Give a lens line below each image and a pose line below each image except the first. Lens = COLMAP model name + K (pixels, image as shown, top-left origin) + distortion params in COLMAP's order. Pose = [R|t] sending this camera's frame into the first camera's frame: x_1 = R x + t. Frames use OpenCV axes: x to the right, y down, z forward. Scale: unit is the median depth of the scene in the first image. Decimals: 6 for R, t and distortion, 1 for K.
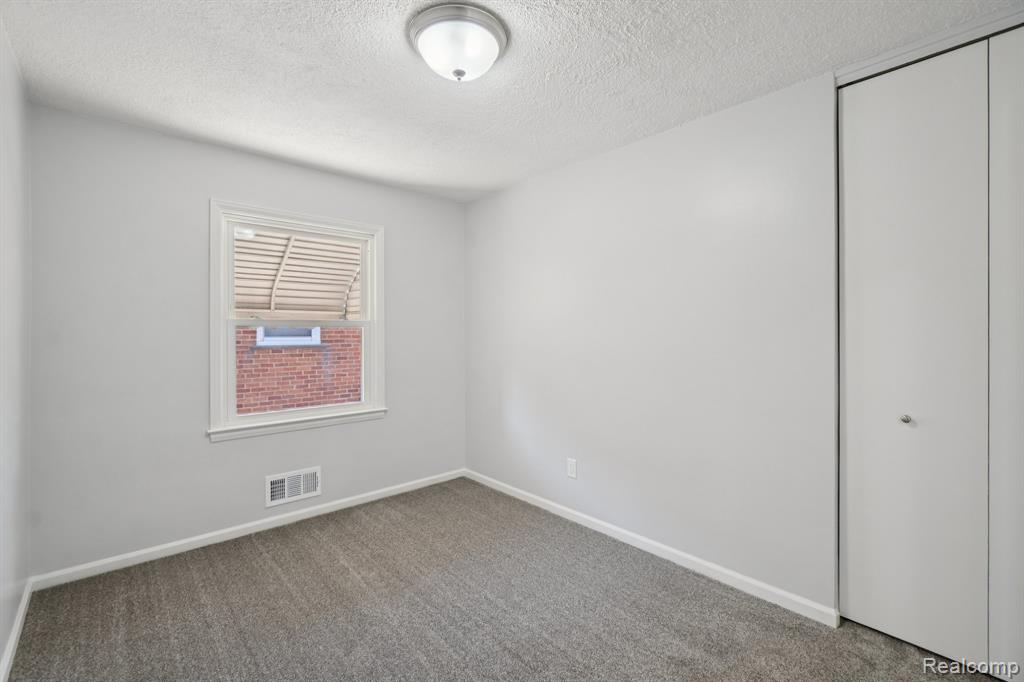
lens RADIAL K [[439.3, 0, 510.9], [0, 439.3, 327.2], [0, 0, 1]] dist [-0.001441, -0.000045]
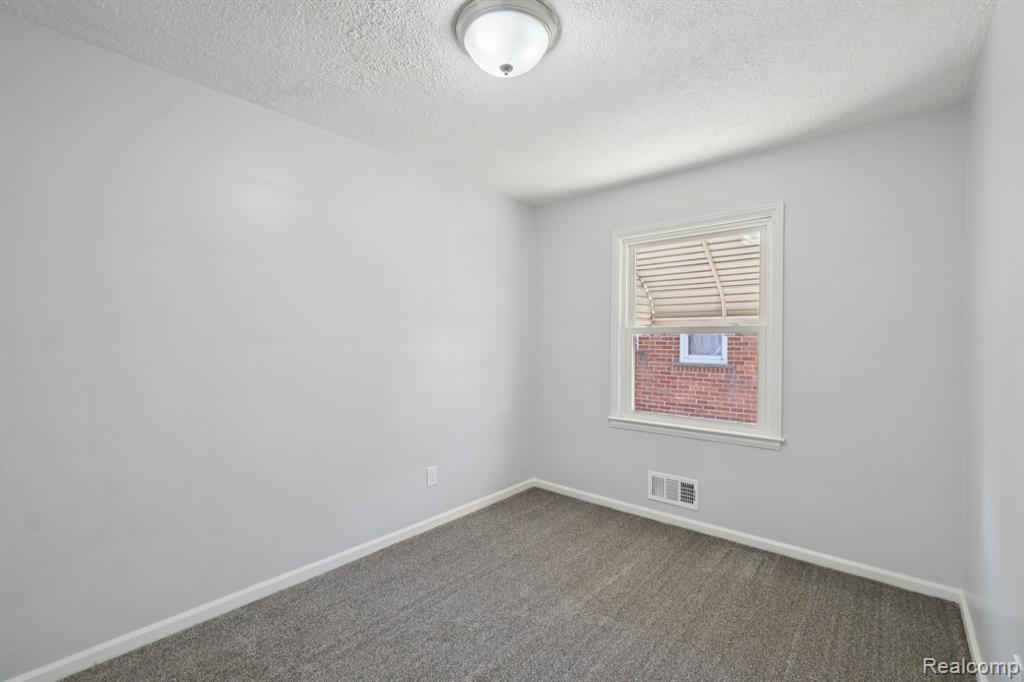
lens RADIAL K [[443.4, 0, 512.3], [0, 443.4, 337.7], [0, 0, 1]] dist [-0.004260, -0.000253]
pose [[0.130046, -0.001620, -0.991507, 0.469821], [0.007886, 0.999969, -0.000600, 0.006297], [0.991477, -0.007741, 0.130055, 0.490709]]
